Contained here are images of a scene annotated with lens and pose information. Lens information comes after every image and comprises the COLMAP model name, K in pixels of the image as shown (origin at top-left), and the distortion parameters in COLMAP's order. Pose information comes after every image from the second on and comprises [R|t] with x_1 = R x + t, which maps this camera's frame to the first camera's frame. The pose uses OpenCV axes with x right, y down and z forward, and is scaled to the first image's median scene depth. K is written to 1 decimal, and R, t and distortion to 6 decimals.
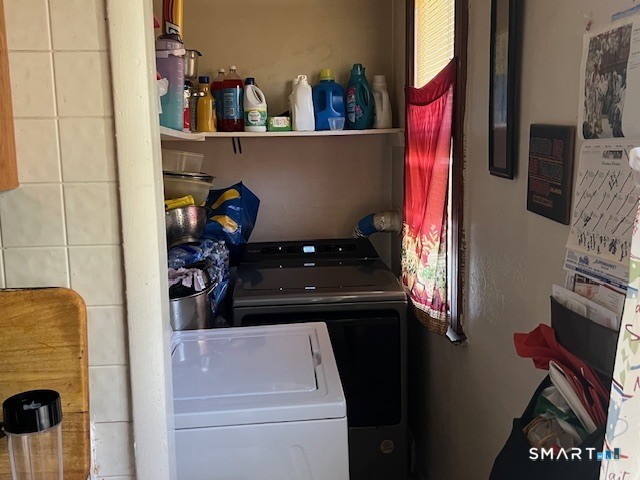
lens RADIAL K [[653.6, 0, 320.0], [0, 653.6, 240.0], [0, 0, 1]] dist [0.045444, -0.001990]
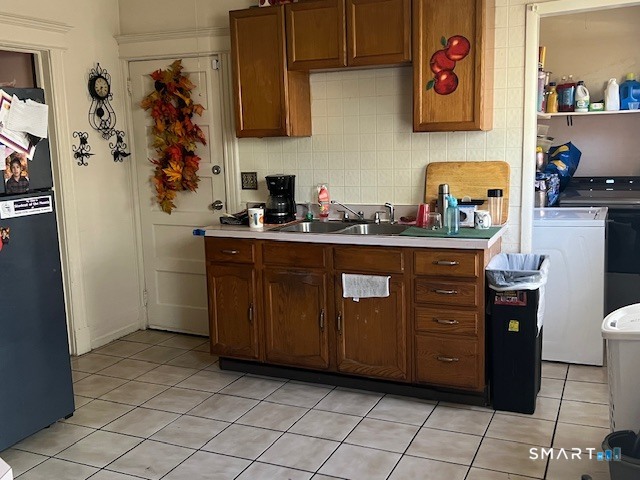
lens RADIAL K [[653.6, 0, 320.0], [0, 653.6, 240.0], [0, 0, 1]] dist [0.045444, -0.001990]
pose [[0.879214, 0.071757, -0.470991, 0.143961], [-0.061719, 0.997417, 0.036746, 0.156331], [0.472412, -0.003238, 0.881372, -0.897649]]
